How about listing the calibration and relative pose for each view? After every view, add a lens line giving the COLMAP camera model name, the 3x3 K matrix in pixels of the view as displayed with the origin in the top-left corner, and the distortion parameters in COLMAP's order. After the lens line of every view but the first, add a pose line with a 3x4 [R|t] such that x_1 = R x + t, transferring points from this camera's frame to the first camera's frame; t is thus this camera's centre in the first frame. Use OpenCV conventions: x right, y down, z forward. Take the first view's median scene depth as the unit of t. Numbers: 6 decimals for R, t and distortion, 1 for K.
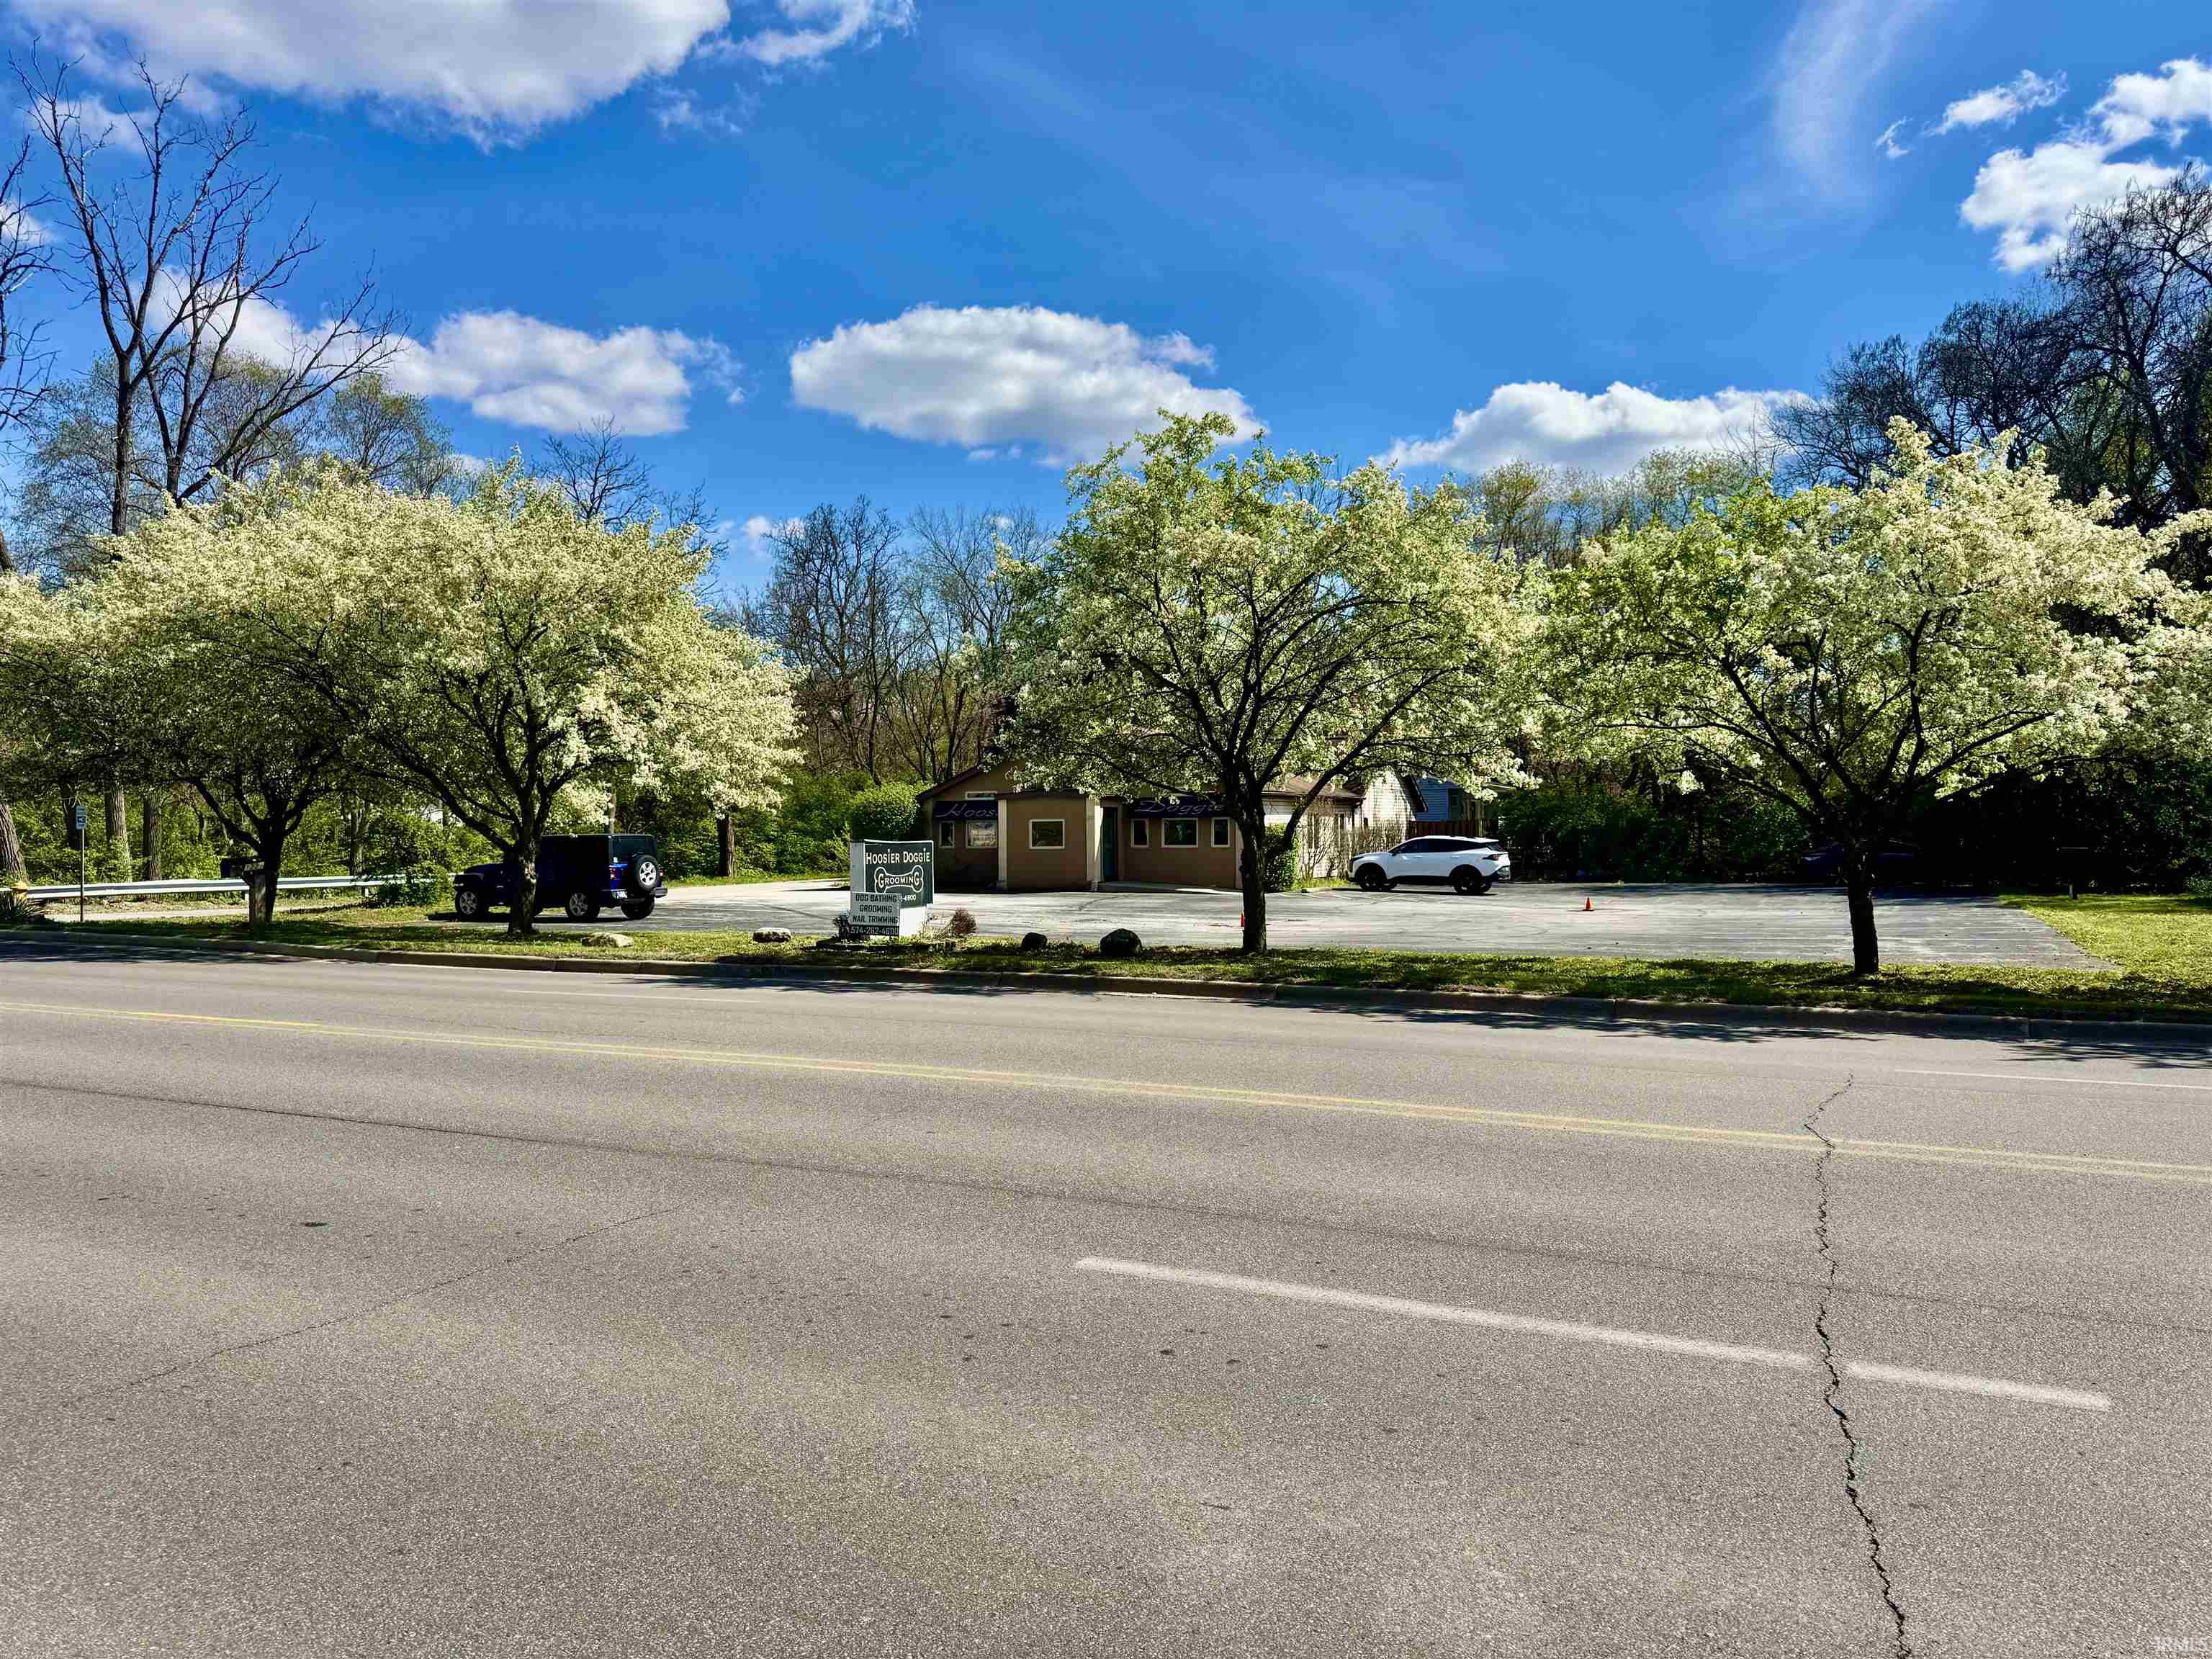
lens RADIAL K [[1548.3, 0, 1106.0], [0, 1548.3, 829.5], [0, 0, 1]] dist [0.070908, -0.074494]
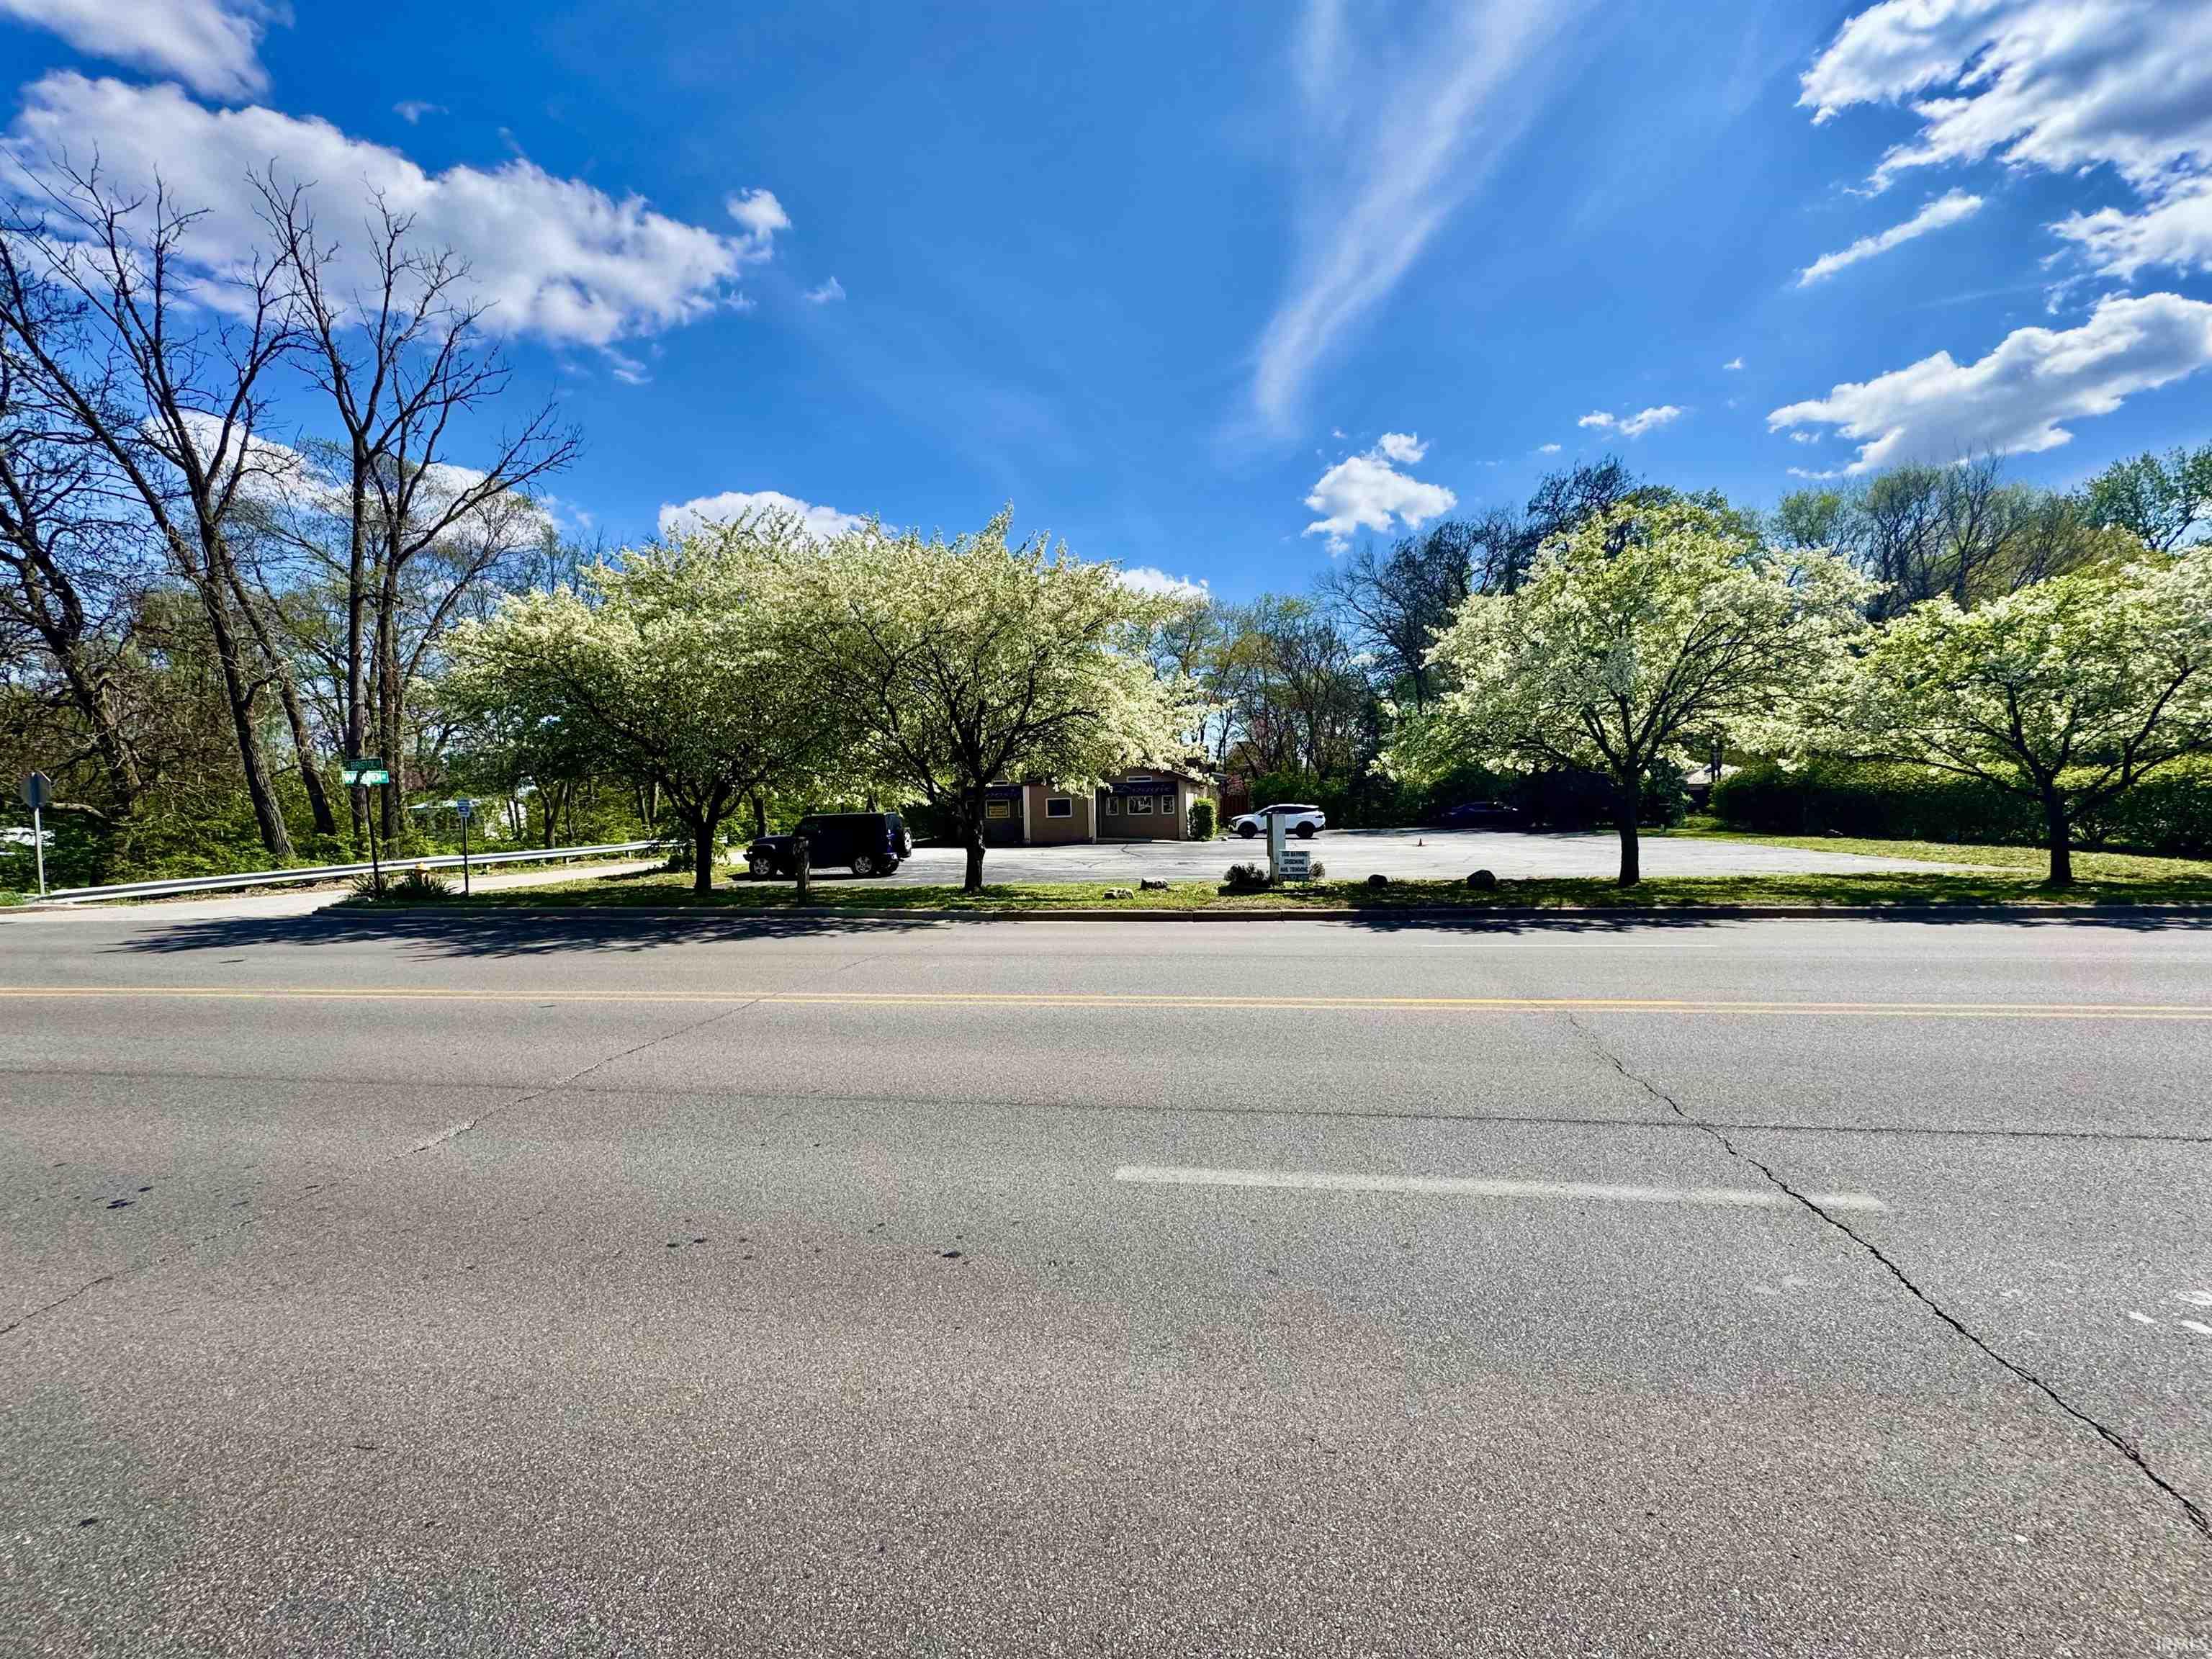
lens RADIAL K [[883.9, 0, 1106.0], [0, 883.9, 829.5], [0, 0, 1]] dist [0.000874, -0.000541]
pose [[0.964993, -0.026646, 0.260920, -0.251939], [0.020124, 0.999415, 0.027637, 0.001461], [-0.261504, -0.021419, 0.964965, 0.173366]]
